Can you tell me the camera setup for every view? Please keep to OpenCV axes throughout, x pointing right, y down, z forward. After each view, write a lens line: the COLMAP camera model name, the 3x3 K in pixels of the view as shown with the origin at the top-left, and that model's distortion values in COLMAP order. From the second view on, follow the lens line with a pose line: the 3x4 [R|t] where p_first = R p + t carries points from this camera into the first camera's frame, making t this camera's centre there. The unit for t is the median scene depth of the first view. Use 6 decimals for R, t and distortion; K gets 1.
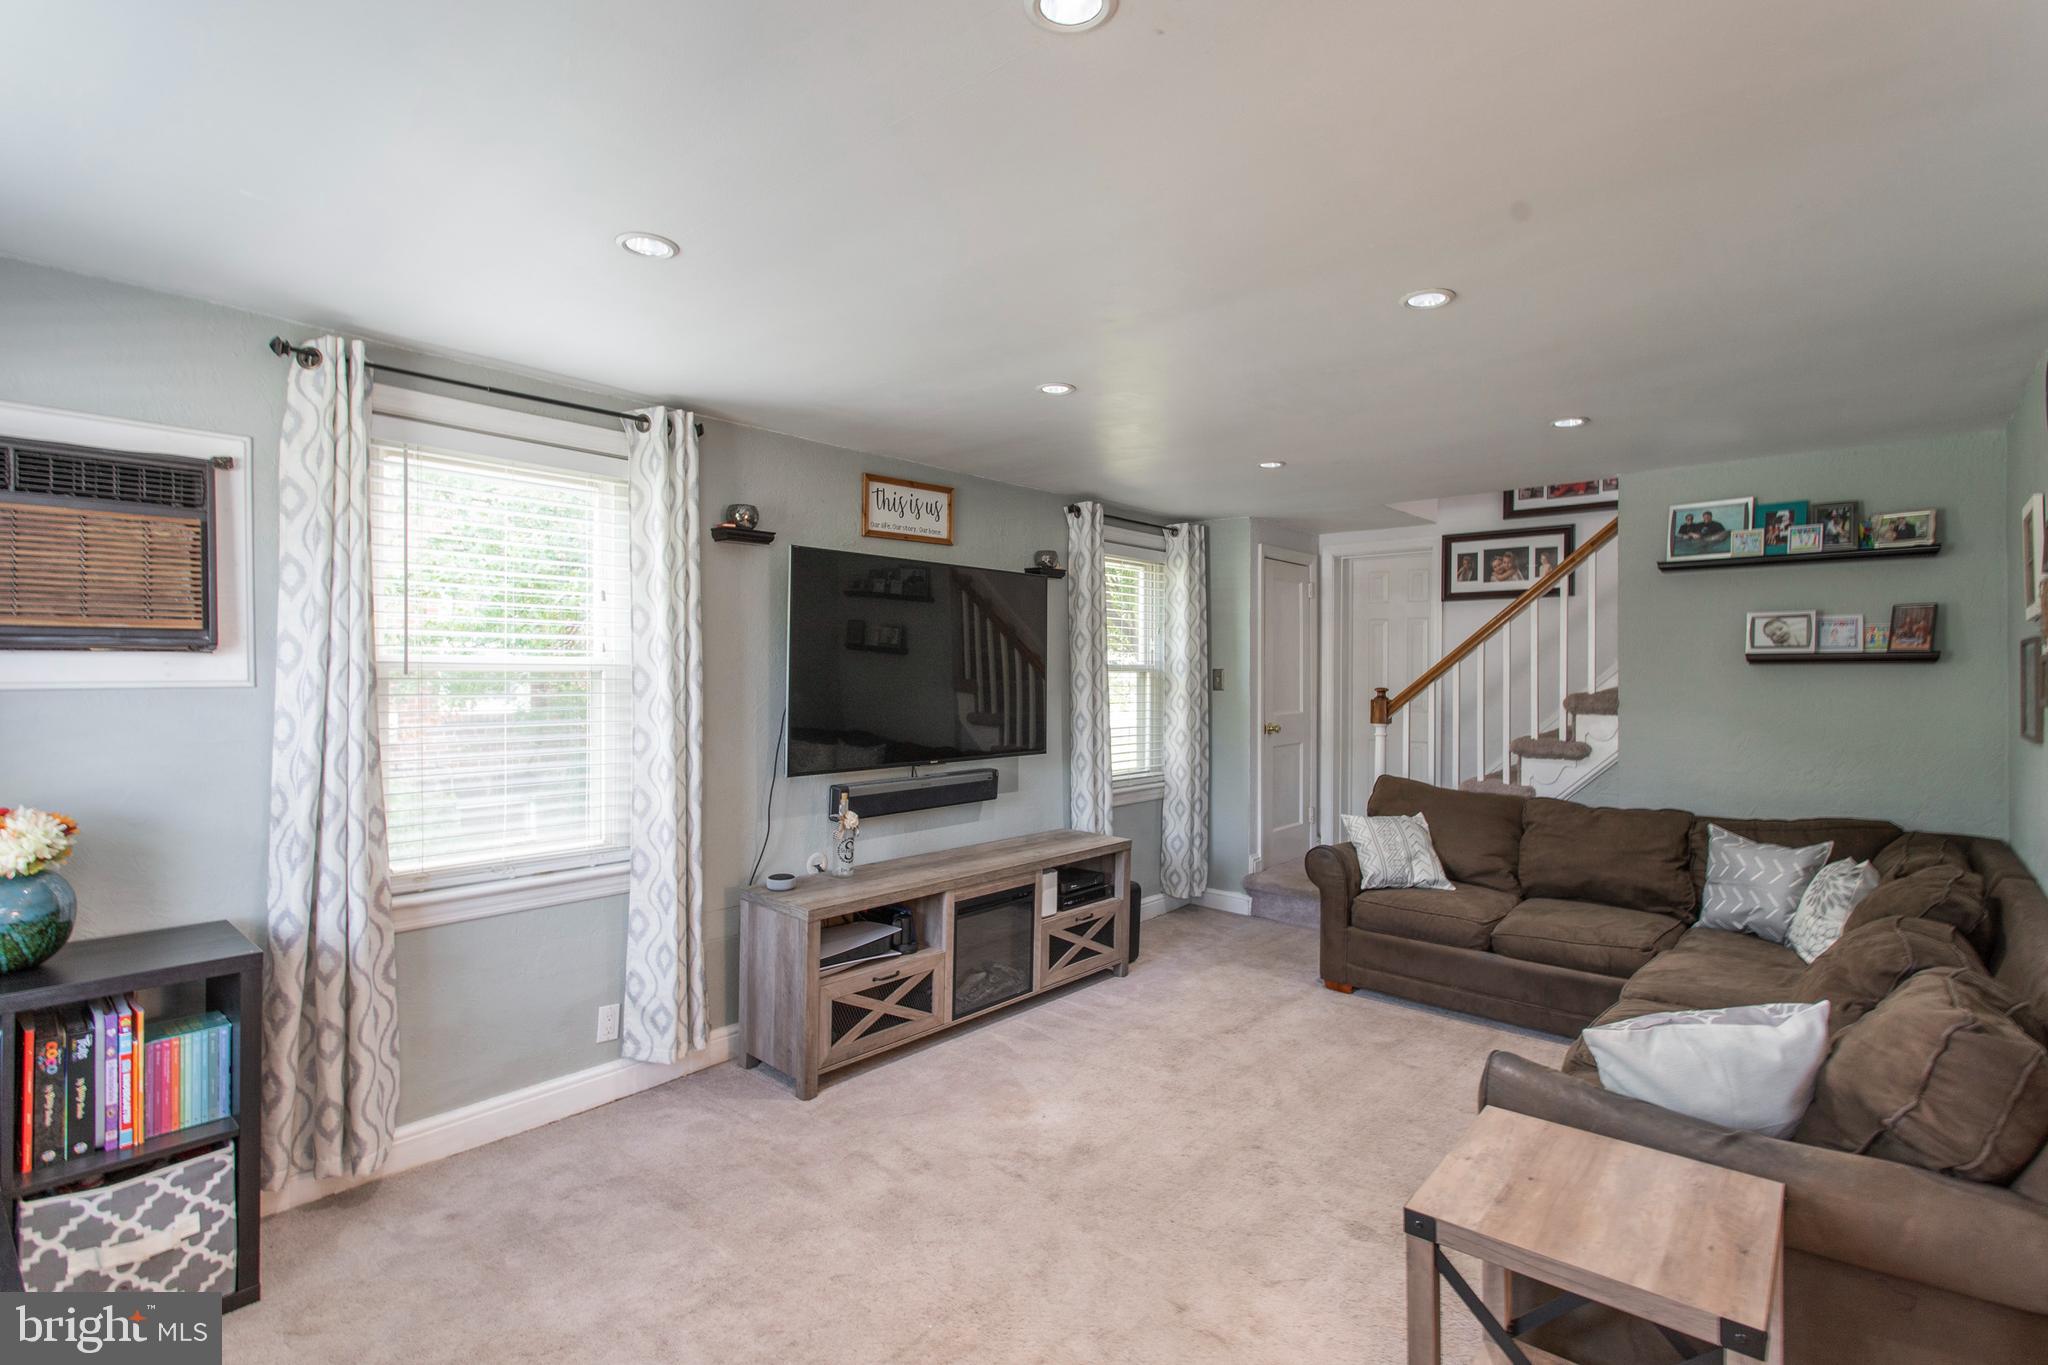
lens RADIAL K [[976.7, 0, 1025.5], [0, 976.7, 672.3], [0, 0, 1]] dist [0.000799, 0.001495]
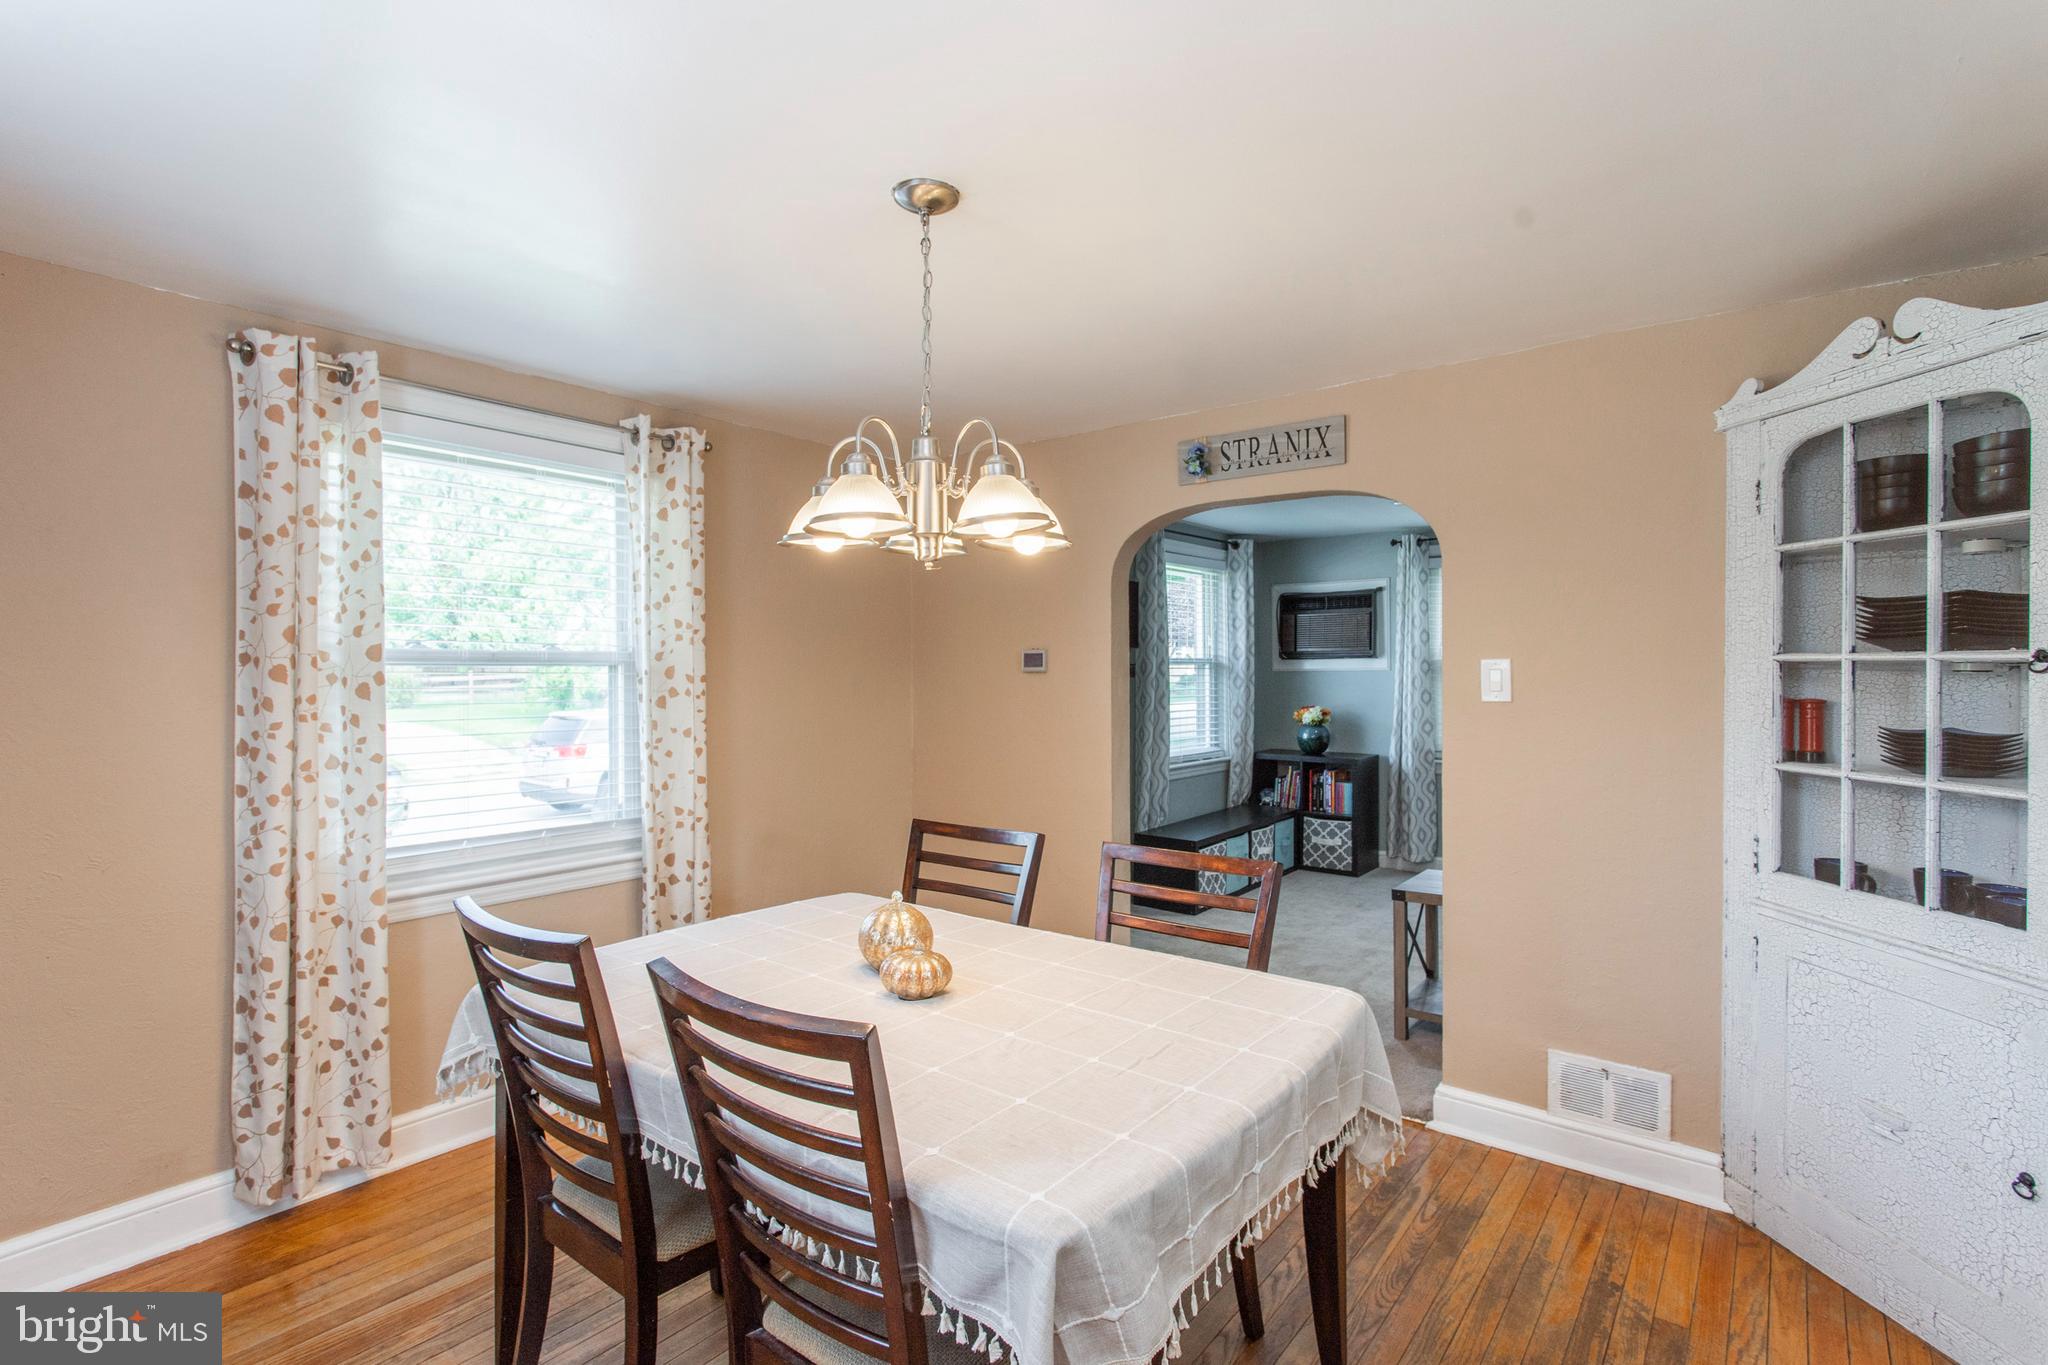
lens RADIAL K [[976.7, 0, 1027.1], [0, 976.7, 688.0], [0, 0, 1]] dist [0.000799, 0.001495]
pose [[0.042085, 0.007797, -0.999084, 2.166530], [-0.003958, 0.999963, 0.007637, 0.053963], [0.999106, 0.003633, 0.042114, -0.122908]]
